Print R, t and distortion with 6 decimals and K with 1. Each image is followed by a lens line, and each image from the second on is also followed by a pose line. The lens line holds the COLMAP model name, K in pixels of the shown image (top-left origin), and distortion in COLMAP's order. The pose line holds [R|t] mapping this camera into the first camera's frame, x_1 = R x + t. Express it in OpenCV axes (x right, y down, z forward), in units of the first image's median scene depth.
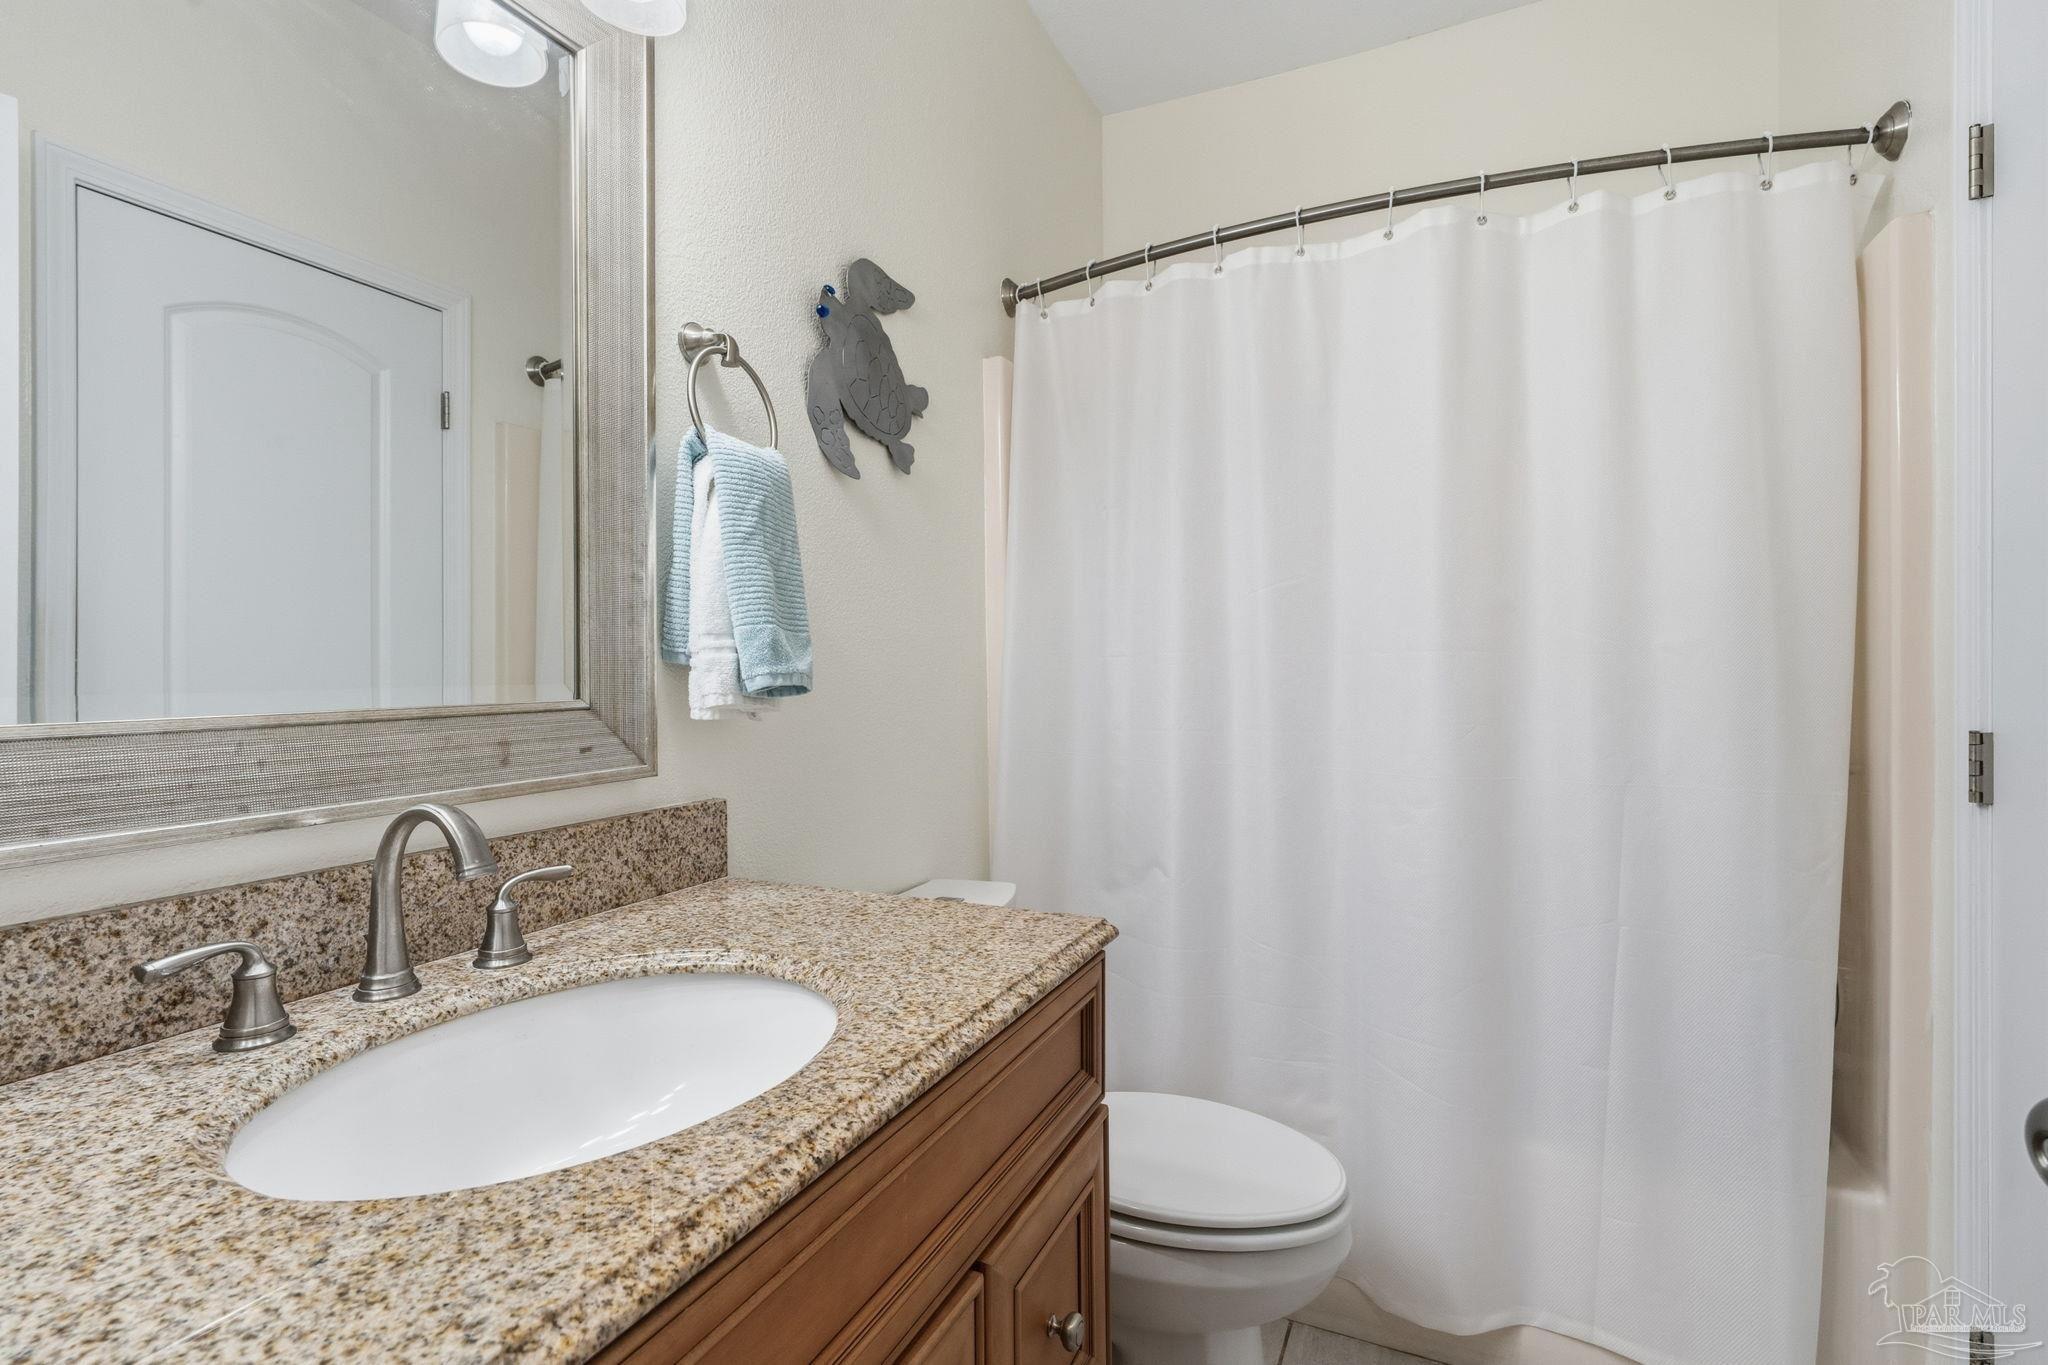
lens RADIAL K [[1001.4, 0, 1027.4], [0, 1001.4, 666.6], [0, 0, 1]] dist [0.007948, -0.000158]
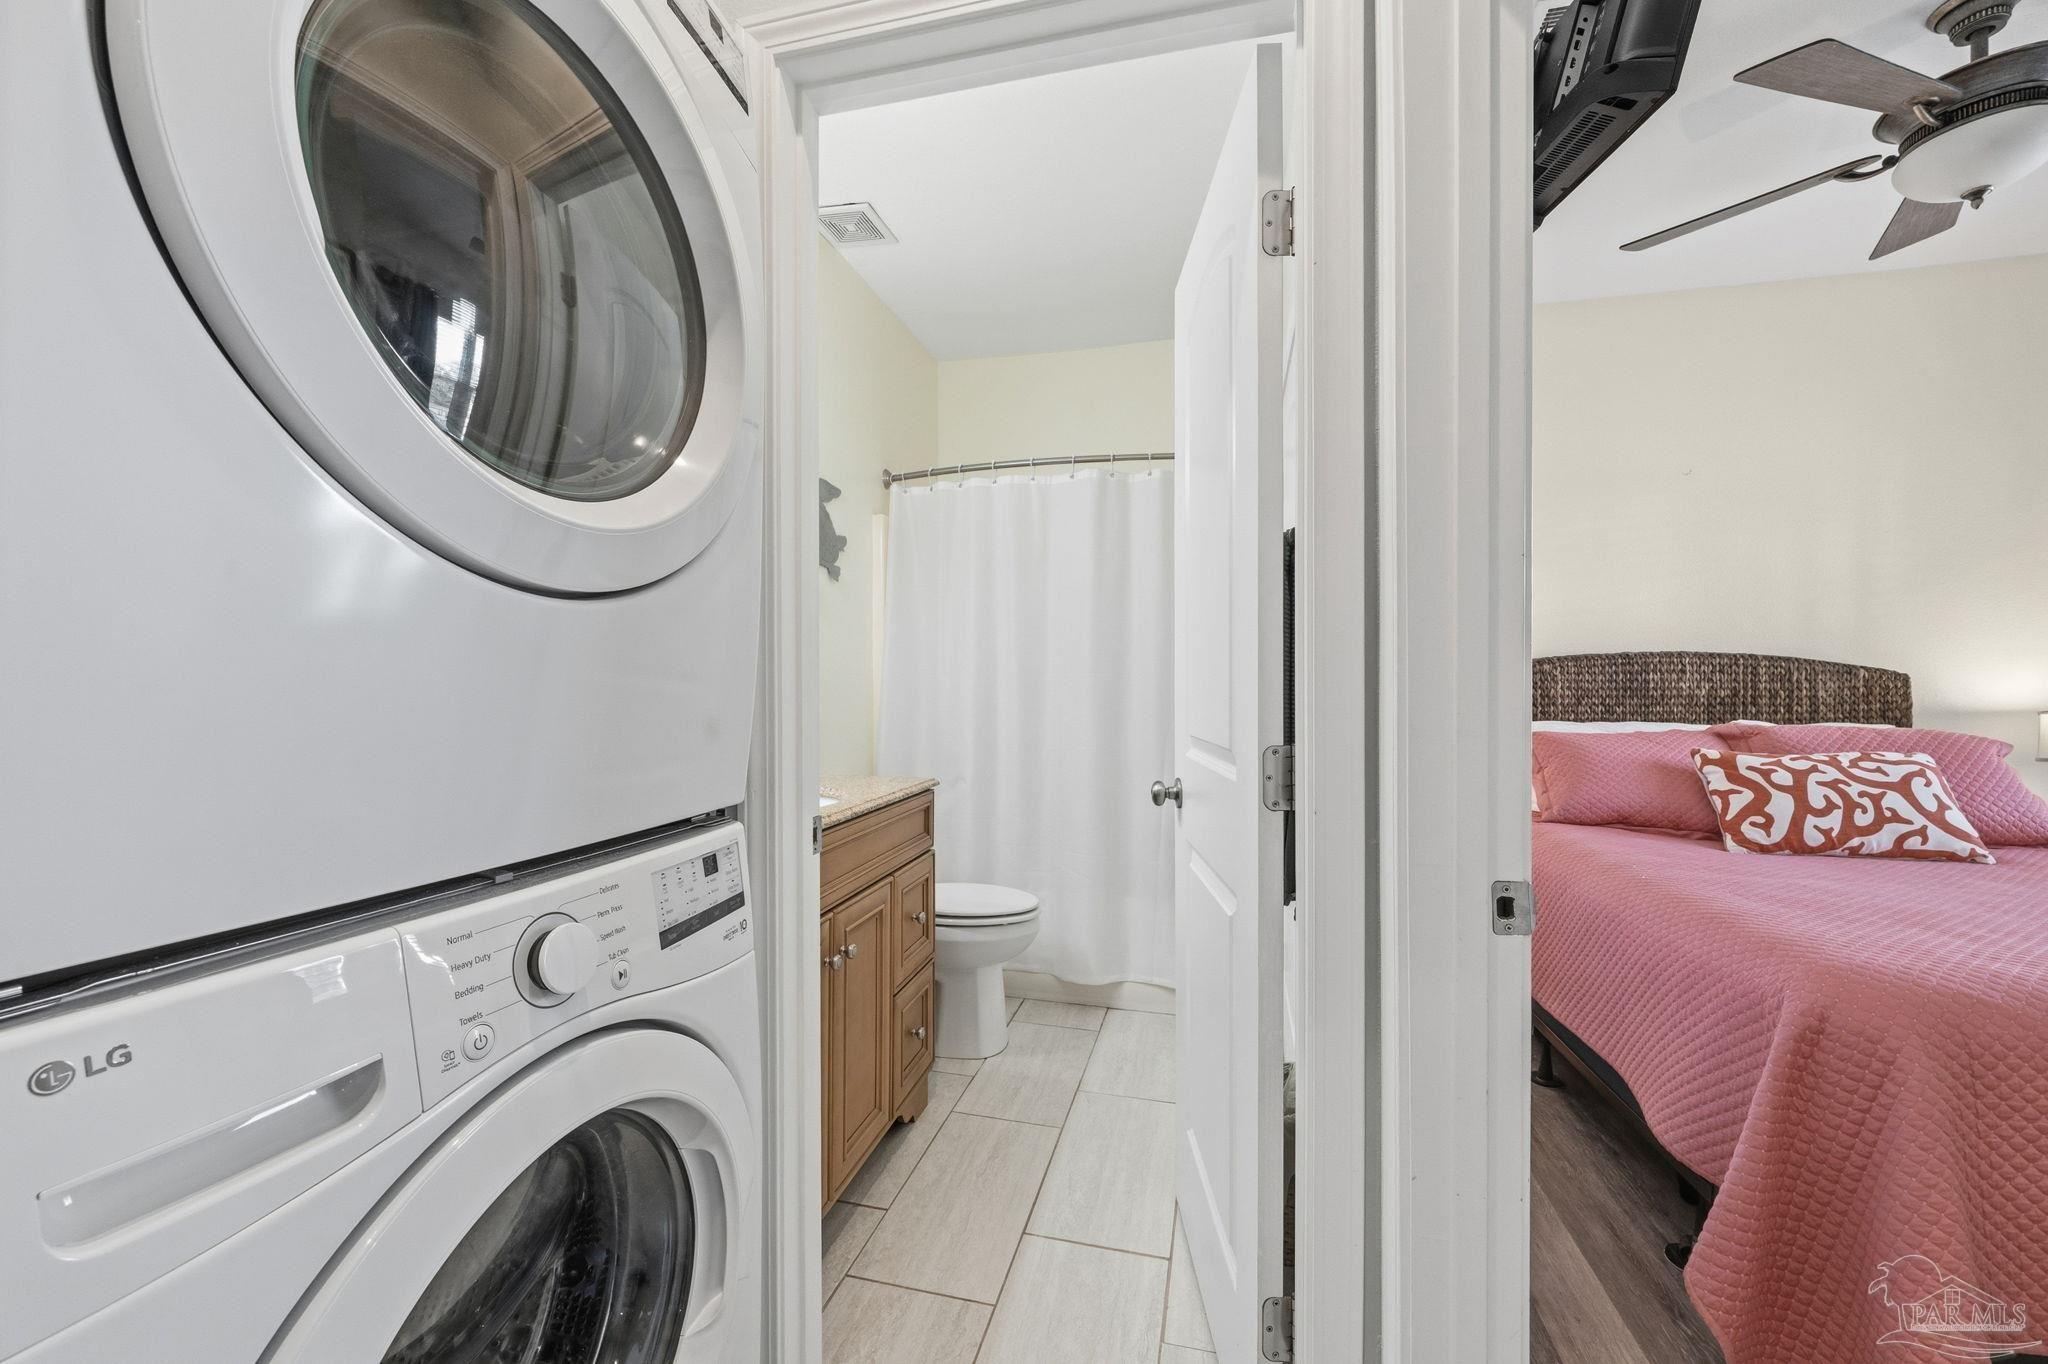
lens RADIAL K [[772.7, 0, 1027.9], [0, 772.7, 676.1], [0, 0, 1]] dist [0.000199, -0.000174]
pose [[0.981669, 0.008537, 0.190401, -0.037974], [-0.008764, 0.999962, 0.000352, -0.007338], [-0.190391, -0.002014, 0.981706, -0.571163]]
